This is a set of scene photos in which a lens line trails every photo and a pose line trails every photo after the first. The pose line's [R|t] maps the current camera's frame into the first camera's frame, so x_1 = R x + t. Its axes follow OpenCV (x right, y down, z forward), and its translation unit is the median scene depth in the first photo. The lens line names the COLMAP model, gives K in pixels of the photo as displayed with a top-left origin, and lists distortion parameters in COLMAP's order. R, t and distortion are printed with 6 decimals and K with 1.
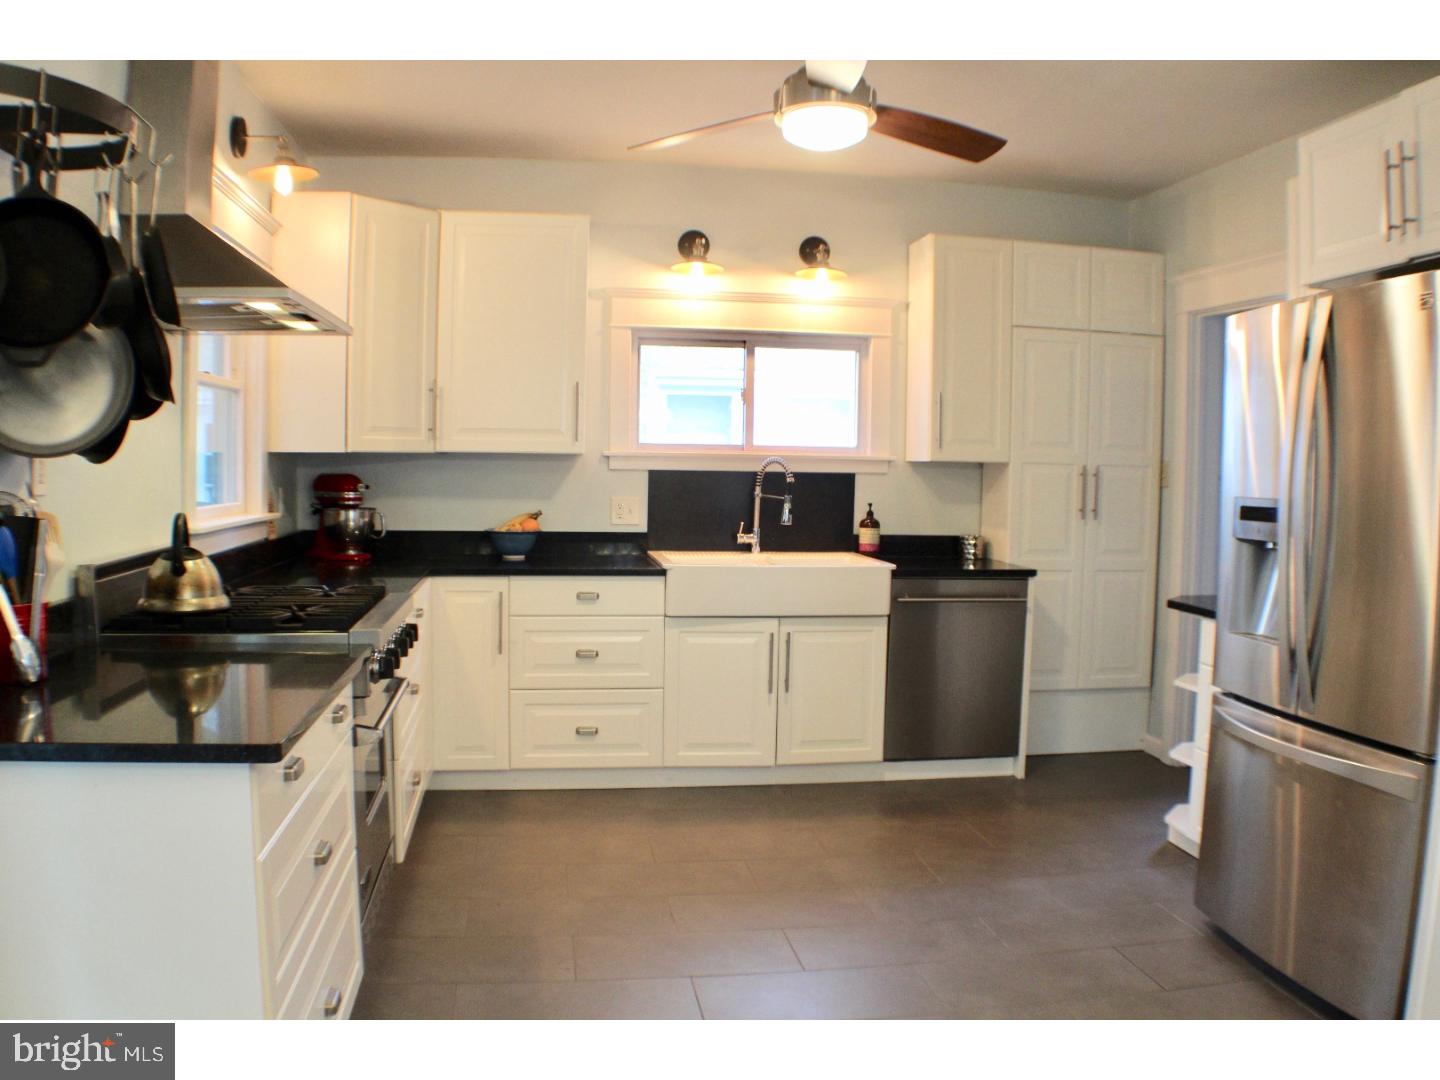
lens RADIAL K [[1322.3, 0, 719.9], [0, 1322.3, 539.9], [0, 0, 1]] dist [-0.112131, 0.000000]
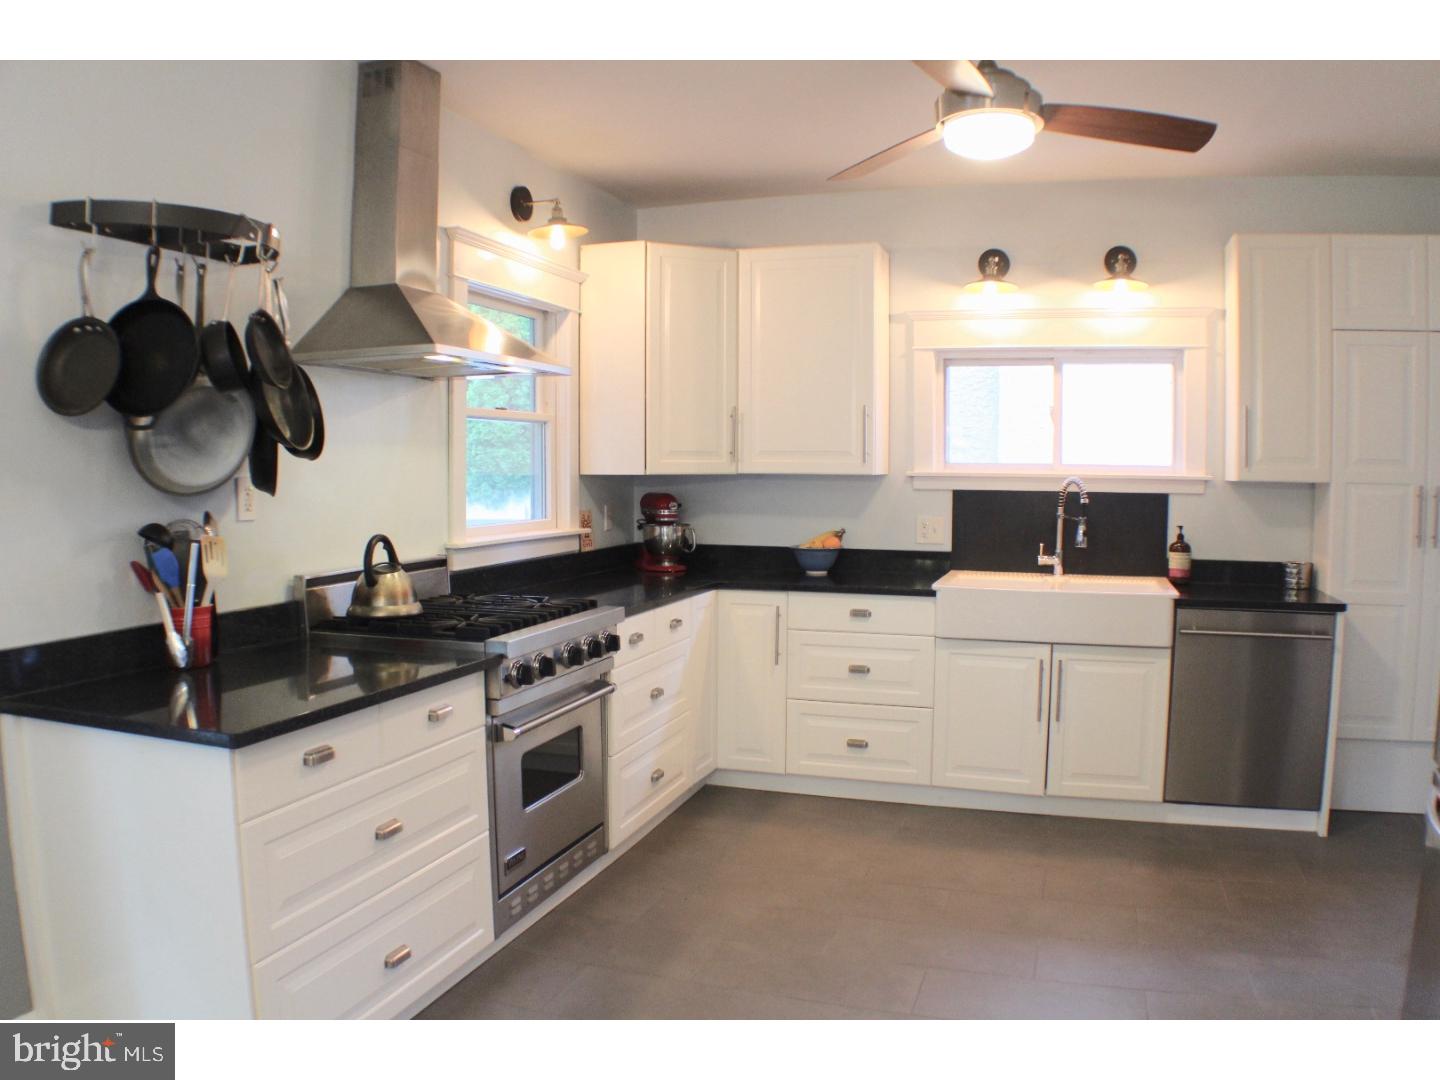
lens RADIAL K [[1211.7, 0, 721.6], [0, 1211.7, 540.7], [0, 0, 1]] dist [-0.134803, 0.020462]
pose [[0.888601, 0.018625, -0.458303, 0.225908], [-0.019211, 0.999810, 0.003384, -0.014609], [0.458279, 0.005798, 0.888789, 0.108031]]
